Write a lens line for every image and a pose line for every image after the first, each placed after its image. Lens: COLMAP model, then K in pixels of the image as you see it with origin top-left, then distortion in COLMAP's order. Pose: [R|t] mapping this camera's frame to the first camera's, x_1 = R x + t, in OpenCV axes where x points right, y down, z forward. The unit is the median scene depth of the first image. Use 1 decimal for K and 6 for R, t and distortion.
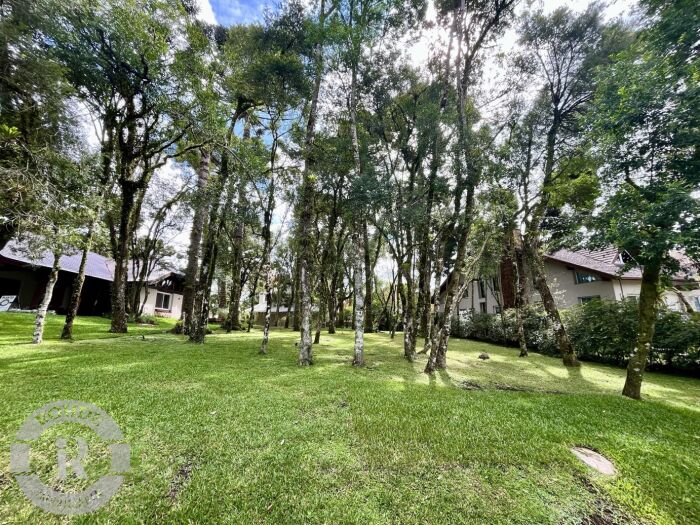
lens RADIAL K [[285.9, 0, 352.1], [0, 285.9, 261.0], [0, 0, 1]] dist [-0.000427, 0.000092]
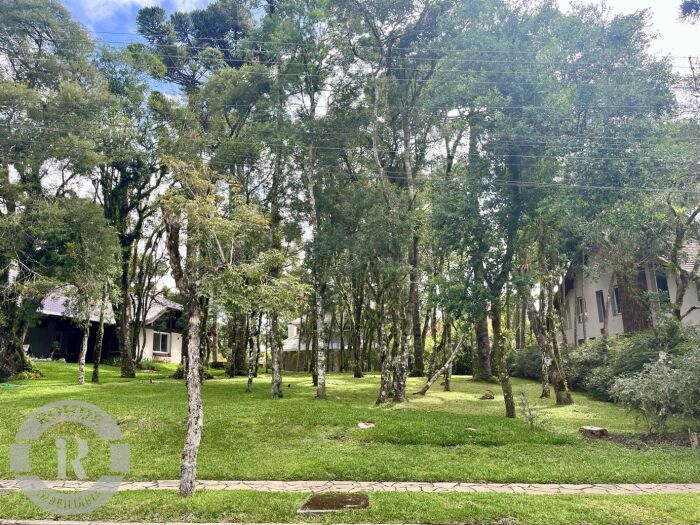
lens RADIAL K [[539.2, 0, 350.0], [0, 539.2, 262.5], [0, 0, 1]] dist [0.035218, -0.006563]
pose [[0.971918, -0.064284, -0.226371, 0.374904], [0.069584, 0.997456, 0.015505, -0.121359], [0.224798, -0.030822, 0.973918, -0.619366]]
